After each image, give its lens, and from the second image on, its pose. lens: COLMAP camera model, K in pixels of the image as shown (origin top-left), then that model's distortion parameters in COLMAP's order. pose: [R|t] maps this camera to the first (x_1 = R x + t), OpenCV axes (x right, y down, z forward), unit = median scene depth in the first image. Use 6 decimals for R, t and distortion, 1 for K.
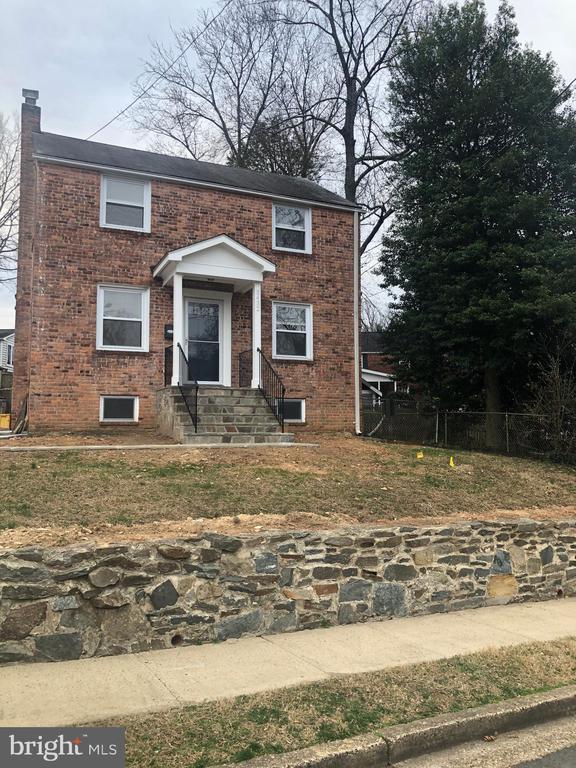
lens RADIAL K [[611.0, 0, 312.2], [0, 611.0, 379.1], [0, 0, 1]] dist [0.039784, 0.004103]
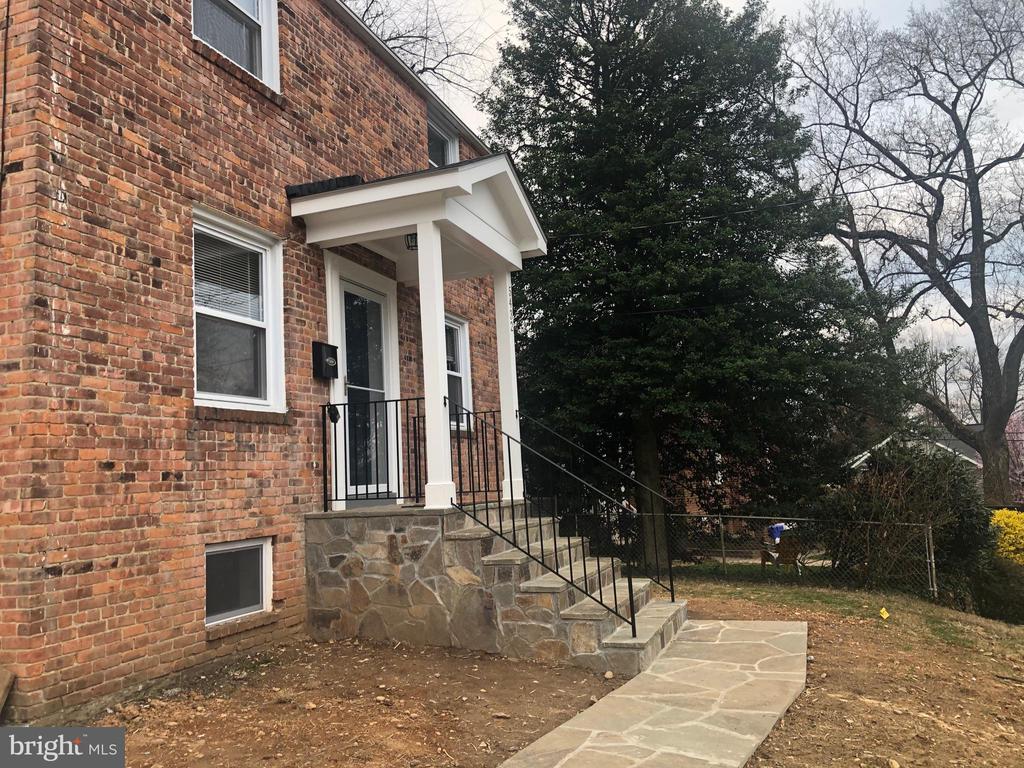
lens RADIAL K [[814.6, 0, 513.0], [0, 814.6, 383.6], [0, 0, 1]] dist [0.039784, 0.004103]
pose [[0.711293, 0.052542, 0.700929, -0.525305], [-0.014987, 0.998109, -0.059609, -0.035507], [-0.702735, 0.031895, 0.710736, 0.563162]]
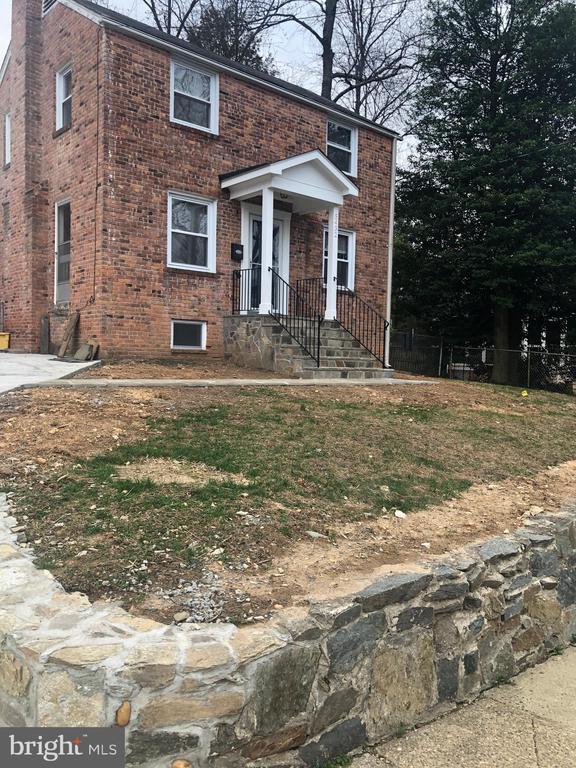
lens RADIAL K [[611.0, 0, 314.0], [0, 611.0, 372.8], [0, 0, 1]] dist [0.039784, 0.004103]
pose [[0.956208, 0.021239, 0.291917, -0.395787], [-0.055386, 0.992474, 0.109215, -0.005159], [-0.287400, -0.120600, 0.950188, 0.086691]]
